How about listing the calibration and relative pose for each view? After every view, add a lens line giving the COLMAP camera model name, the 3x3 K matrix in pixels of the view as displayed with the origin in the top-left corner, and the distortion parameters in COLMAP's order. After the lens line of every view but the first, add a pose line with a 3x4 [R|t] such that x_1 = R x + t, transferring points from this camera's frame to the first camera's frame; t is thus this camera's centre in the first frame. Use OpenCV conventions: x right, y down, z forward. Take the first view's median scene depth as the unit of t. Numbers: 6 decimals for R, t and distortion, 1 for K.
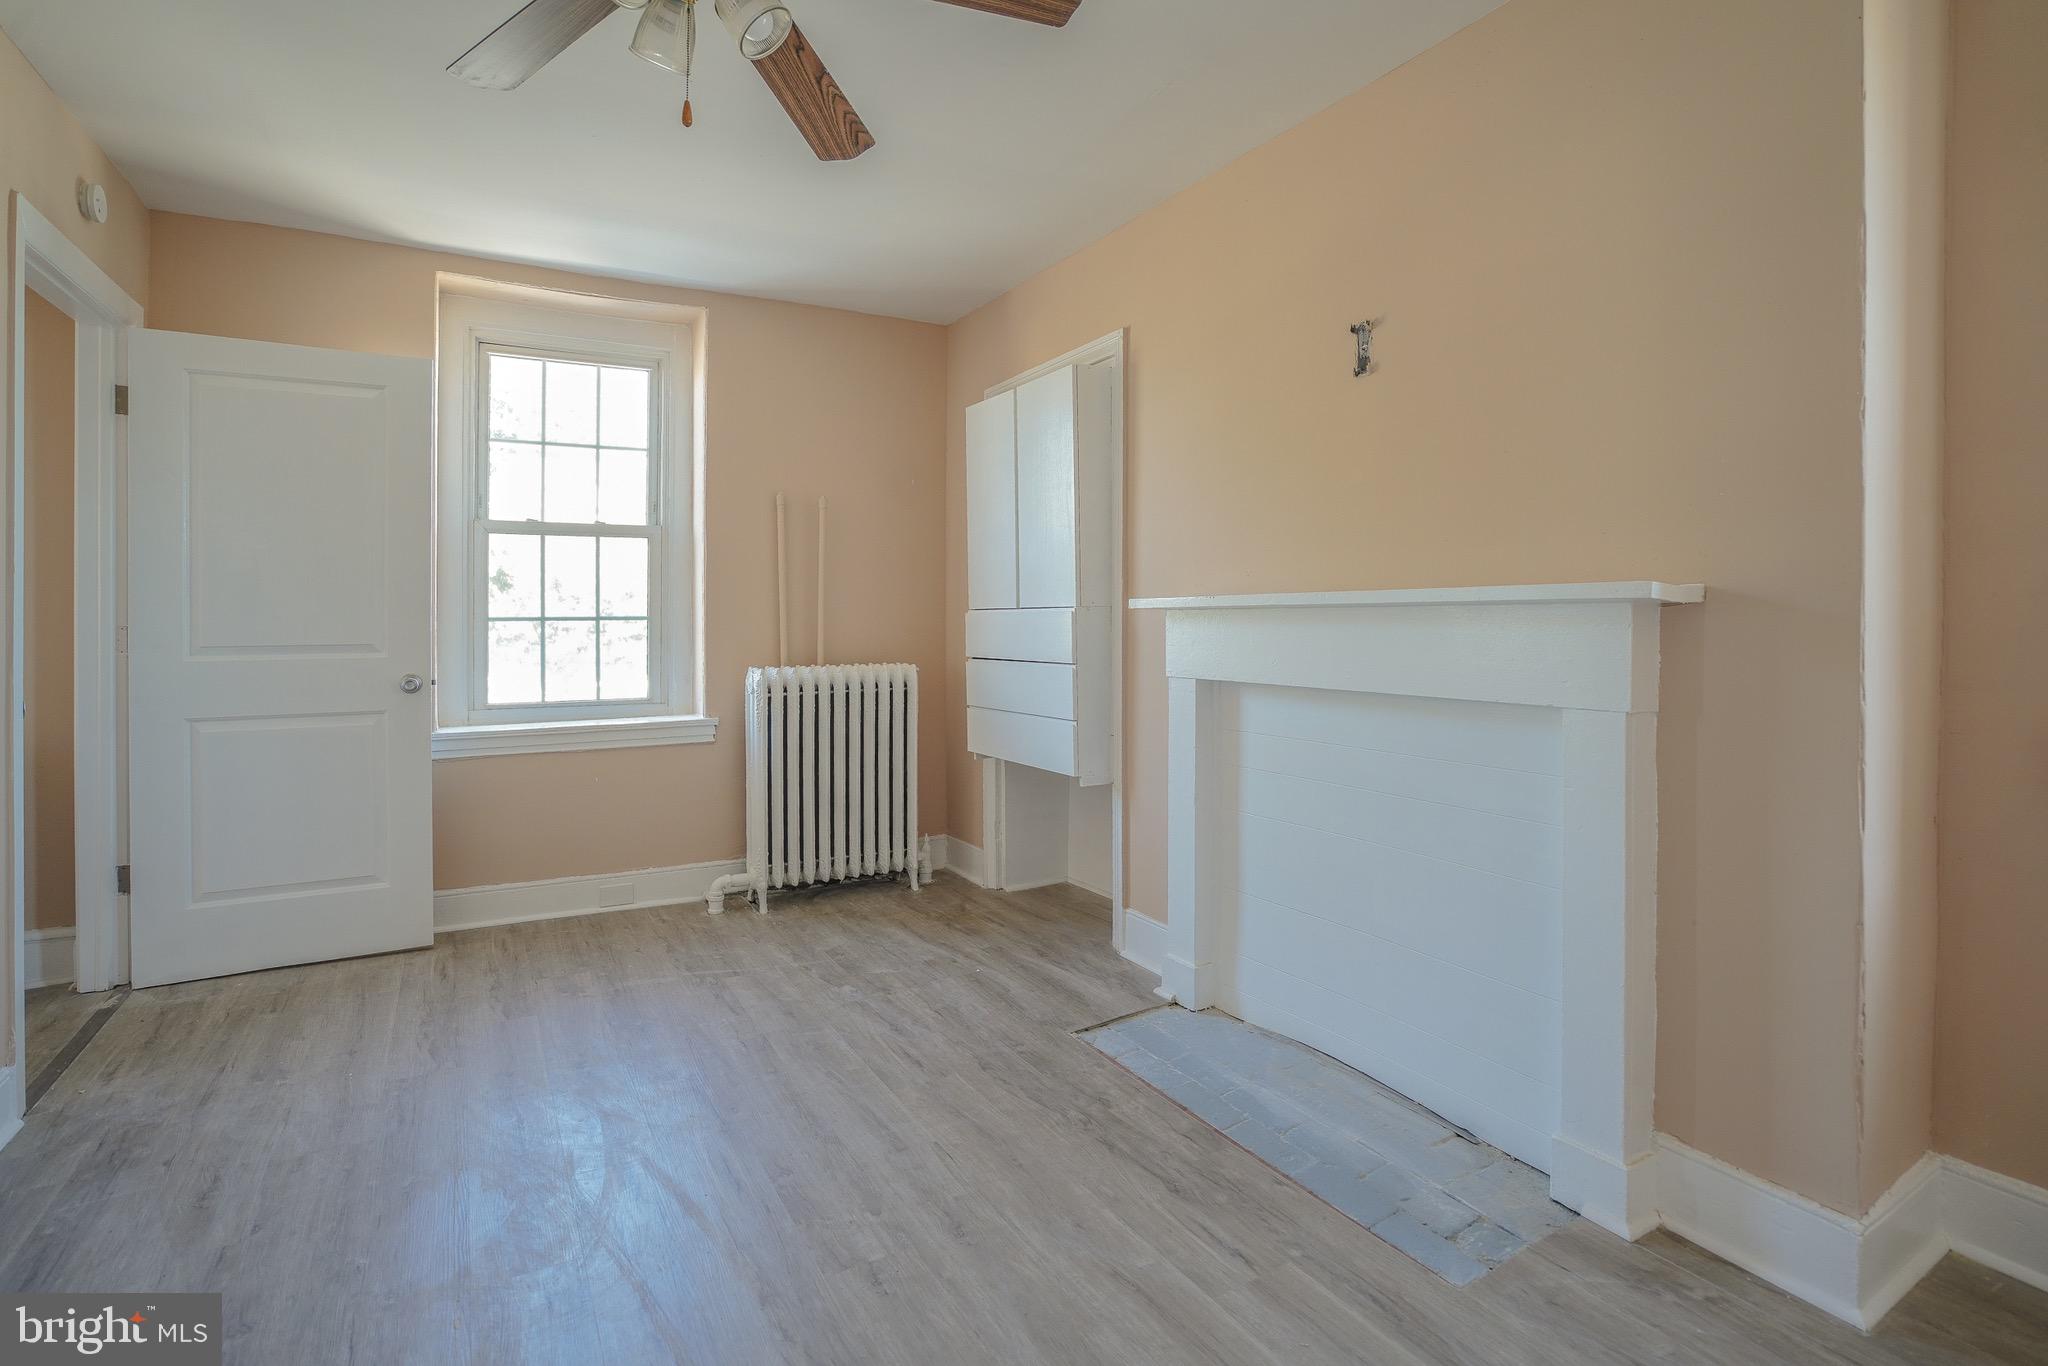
lens RADIAL K [[1007.3, 0, 1024.9], [0, 1007.3, 629.3], [0, 0, 1]] dist [-0.058849, 0.025191]
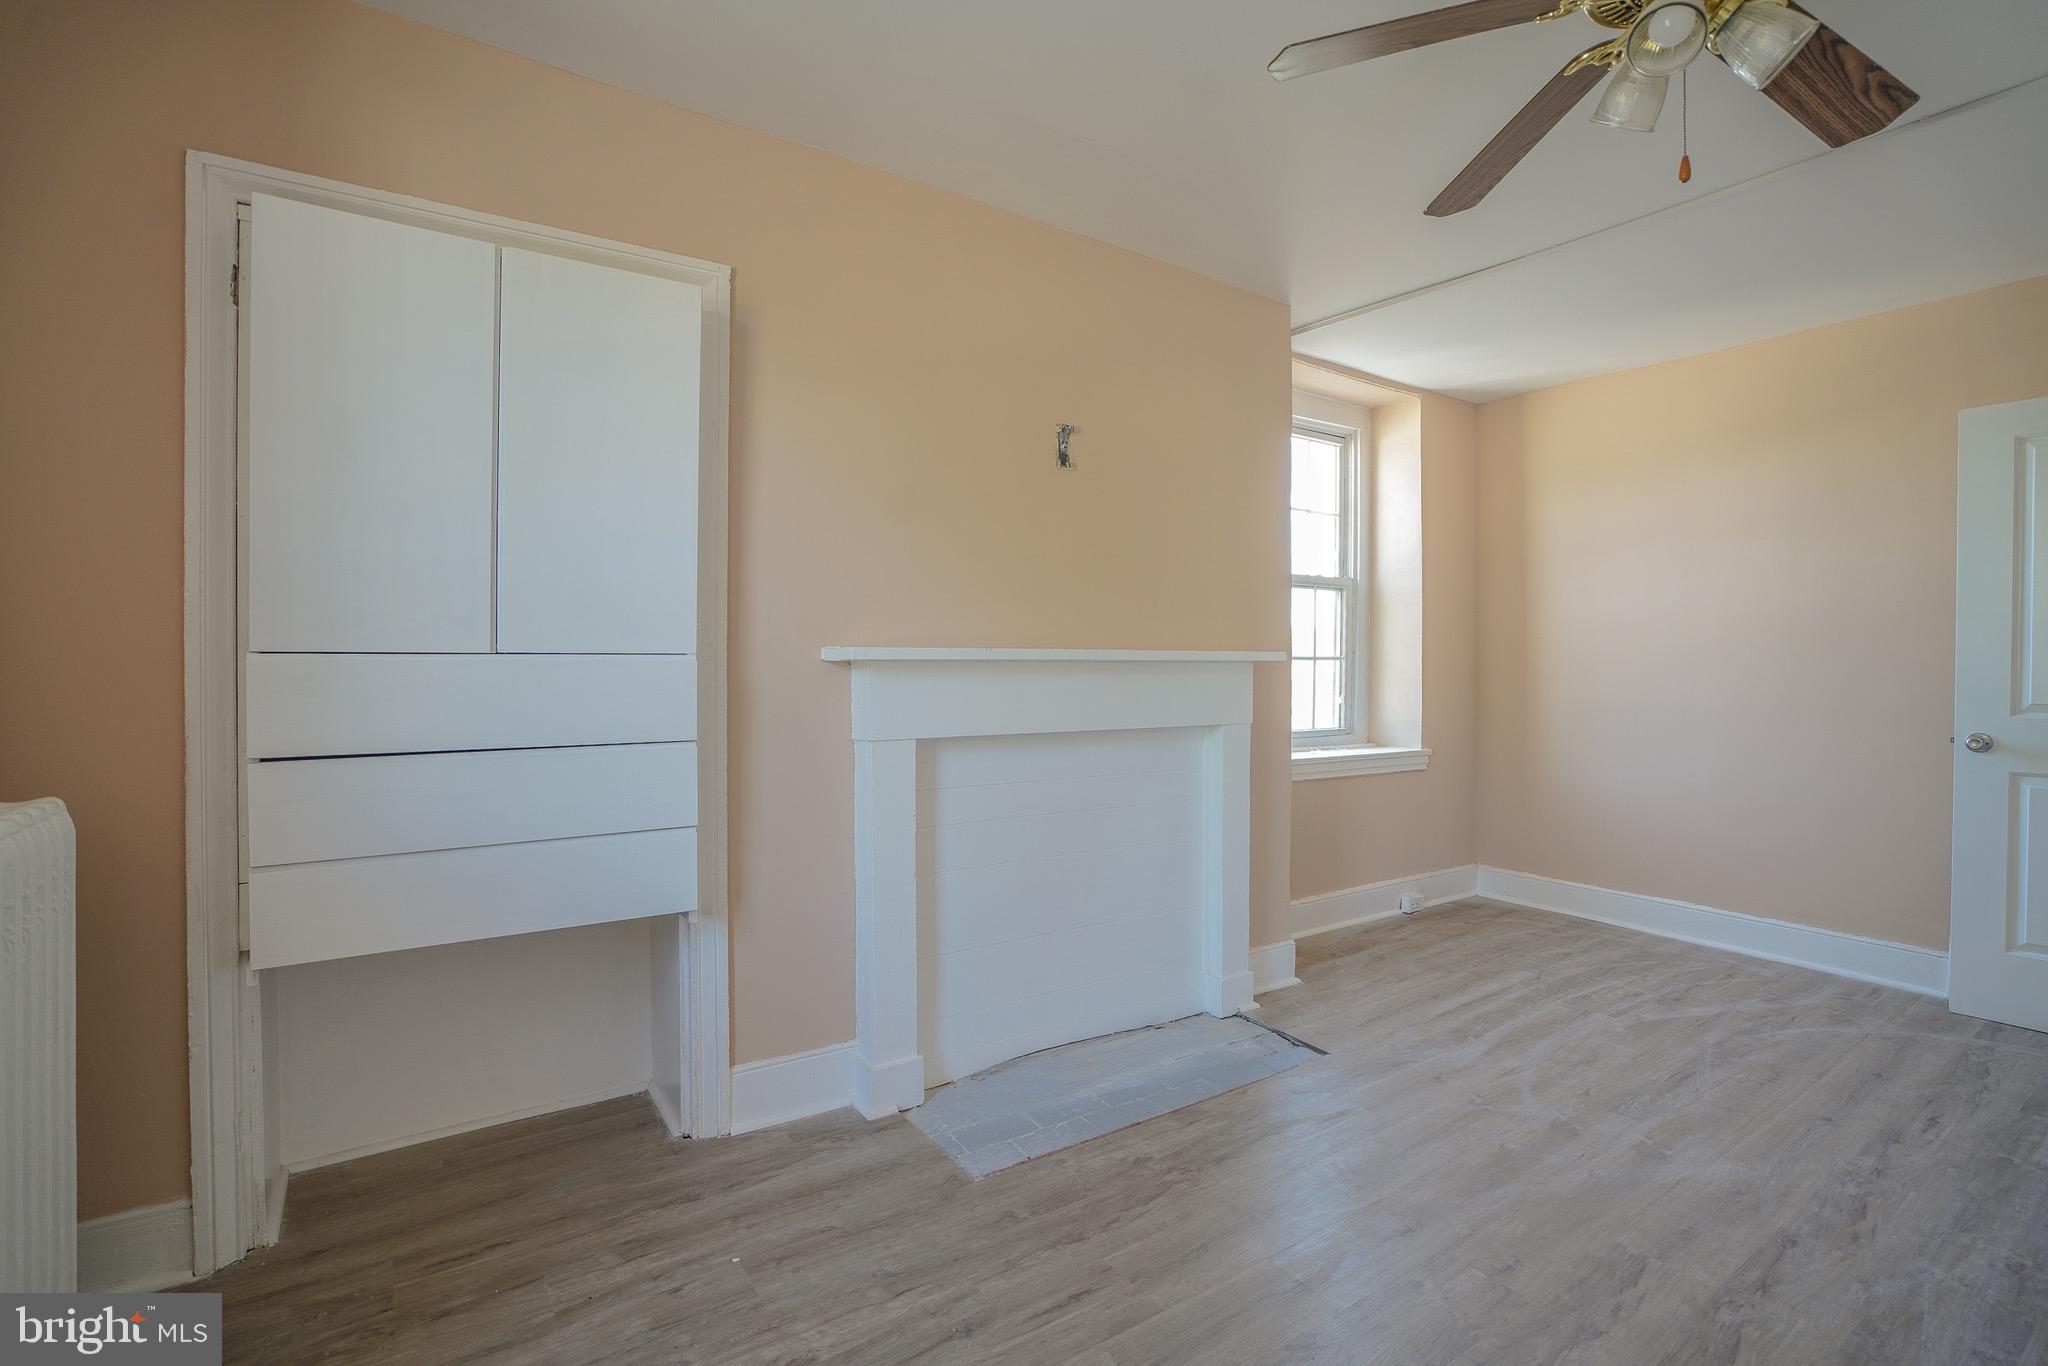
lens RADIAL K [[948.8, 0, 1014.5], [0, 948.8, 676.1], [0, 0, 1]] dist [-0.054178, 0.019866]
pose [[-0.081712, -0.007252, 0.996630, -0.610690], [0.004946, 0.999958, 0.007682, -0.011426], [-0.996644, 0.005557, -0.081672, 0.876458]]
